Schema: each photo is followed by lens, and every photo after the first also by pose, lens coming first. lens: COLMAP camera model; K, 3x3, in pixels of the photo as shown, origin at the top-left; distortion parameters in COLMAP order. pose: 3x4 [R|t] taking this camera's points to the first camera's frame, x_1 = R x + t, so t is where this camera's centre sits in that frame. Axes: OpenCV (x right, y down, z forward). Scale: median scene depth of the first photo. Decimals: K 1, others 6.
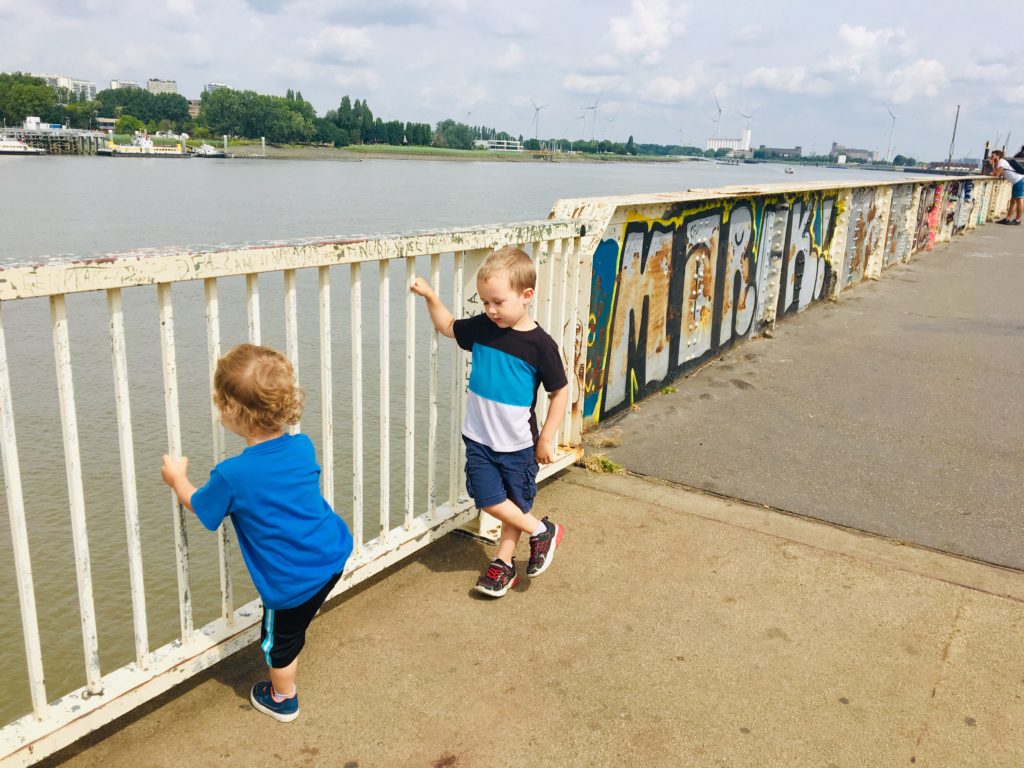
lens RADIAL K [[864.2, 0, 512.5], [0, 864.2, 387.8], [0, 0, 1]] dist [0.072756, -0.068297]
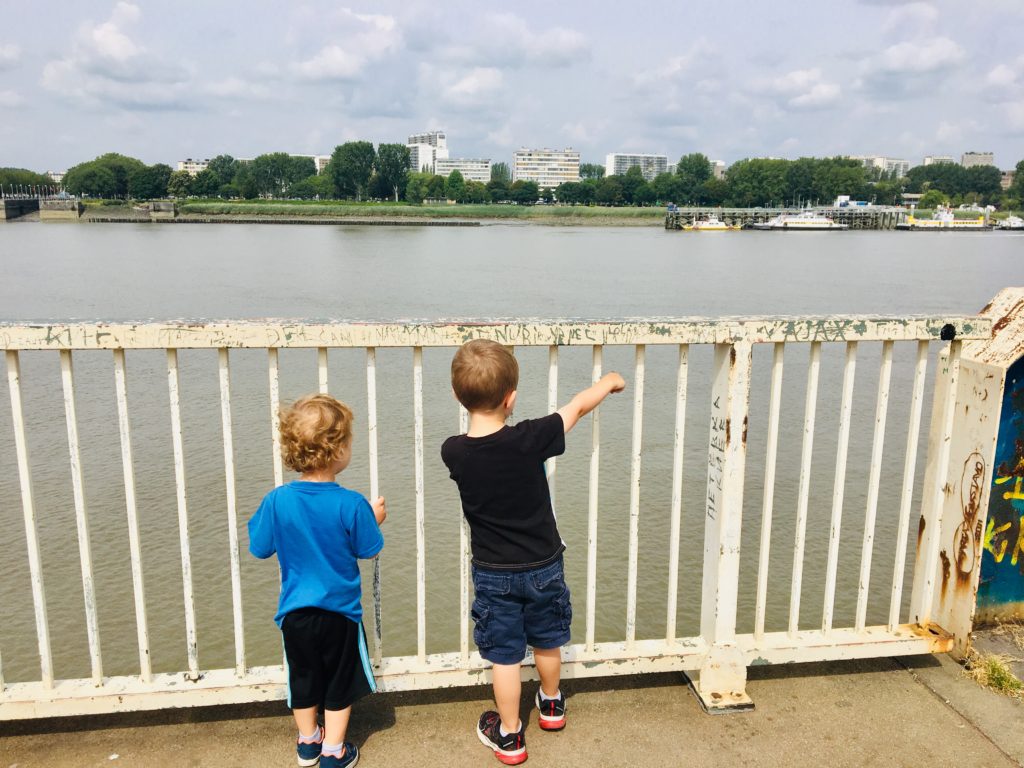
lens RADIAL K [[864.2, 0, 511.2], [0, 864.2, 386.7], [0, 0, 1]] dist [0.072756, -0.068297]
pose [[0.666220, 0.121060, -0.735864, 0.553045], [-0.181132, 0.983456, -0.002197, -0.104033], [0.723424, 0.134752, 0.677126, 0.382747]]
